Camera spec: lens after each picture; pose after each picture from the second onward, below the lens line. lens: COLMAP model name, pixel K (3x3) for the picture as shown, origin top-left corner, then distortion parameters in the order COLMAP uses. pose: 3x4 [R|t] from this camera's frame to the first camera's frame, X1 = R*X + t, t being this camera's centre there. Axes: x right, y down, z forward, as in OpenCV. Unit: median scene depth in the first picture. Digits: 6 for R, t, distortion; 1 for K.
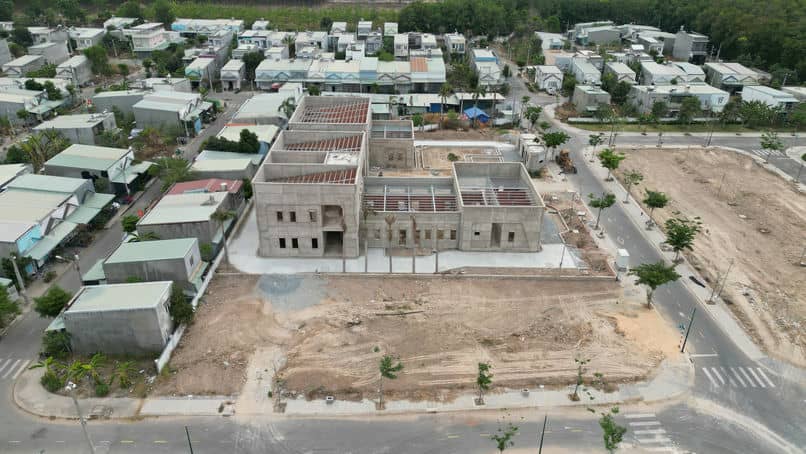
lens RADIAL K [[564.2, 0, 402.5], [0, 564.2, 224.2], [0, 0, 1]] dist [0.077492, -0.073660]
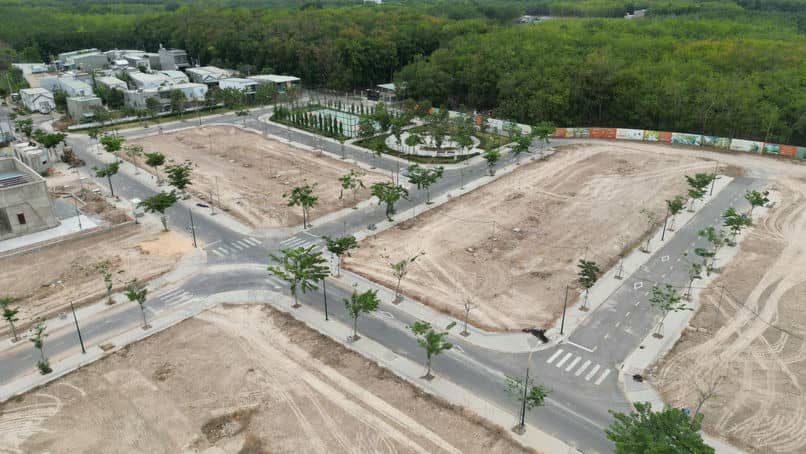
lens RADIAL K [[564.2, 0, 398.4], [0, 564.2, 227.3], [0, 0, 1]] dist [0.077492, -0.073660]
pose [[0.714311, -0.292548, 0.635748, 0.016424], [0.335672, 0.940339, 0.055556, 0.192781], [-0.614071, 0.173719, 0.769895, -0.180189]]
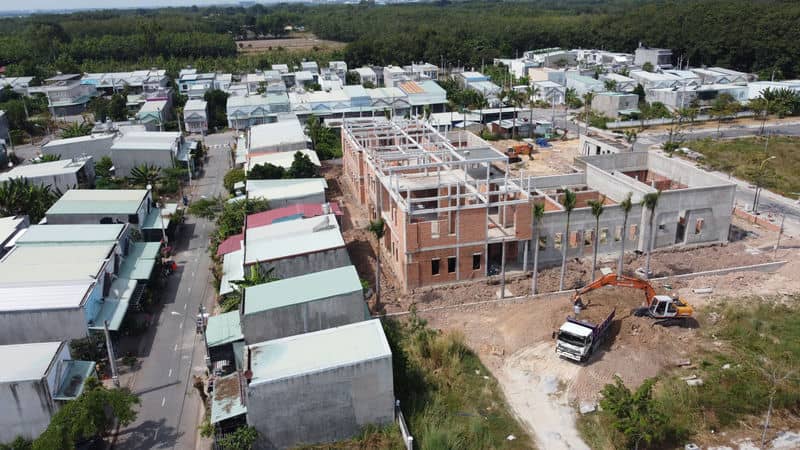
lens RADIAL K [[604.5, 0, 395.0], [0, 604.5, 217.5], [0, 0, 1]] dist [0.004307, -0.009385]
pose [[0.976267, -0.110139, 0.186472, -0.371470], [0.133718, 0.983853, -0.118965, 0.051307], [-0.170359, 0.141076, 0.975231, 0.214054]]
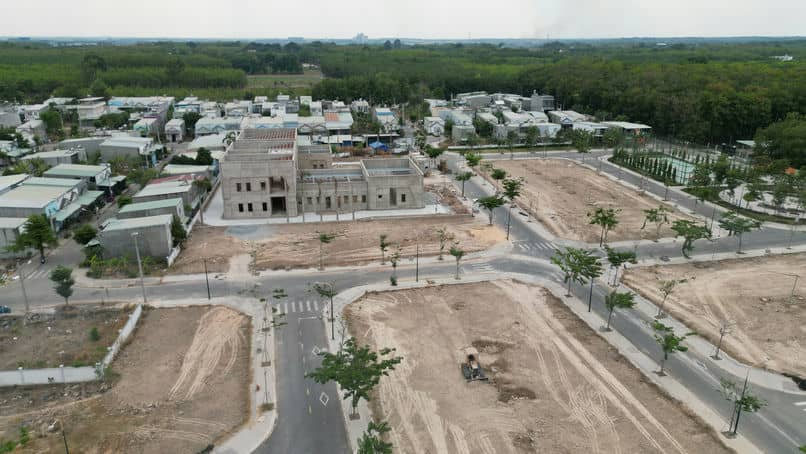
lens RADIAL K [[564.2, 0, 400.1], [0, 564.2, 226.3], [0, 0, 1]] dist [0.077492, -0.073660]
pose [[0.988208, -0.057779, 0.141801, -0.023840], [0.079270, 0.985361, -0.150931, 0.294632], [-0.131004, 0.160392, 0.978321, -0.379013]]
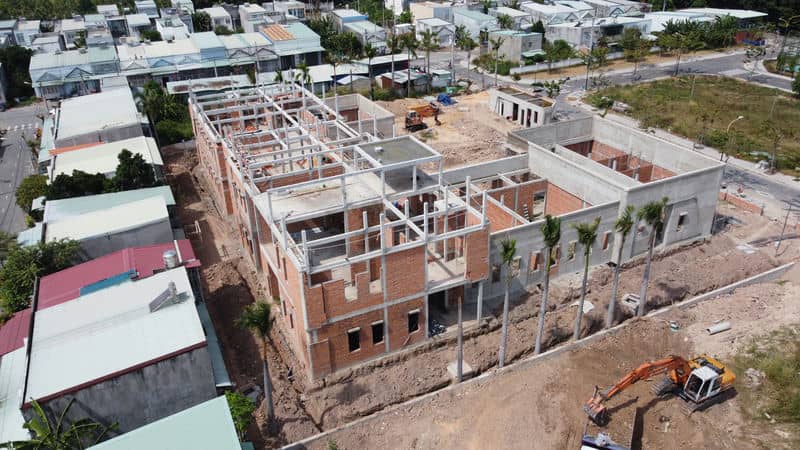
lens RADIAL K [[604.5, 0, 393.6], [0, 604.5, 217.1], [0, 0, 1]] dist [0.004307, -0.009385]
pose [[0.905995, -0.222138, 0.360316, -0.316852], [0.229801, 0.972988, 0.022032, -0.067427], [-0.355477, 0.062840, 0.932570, 0.462017]]
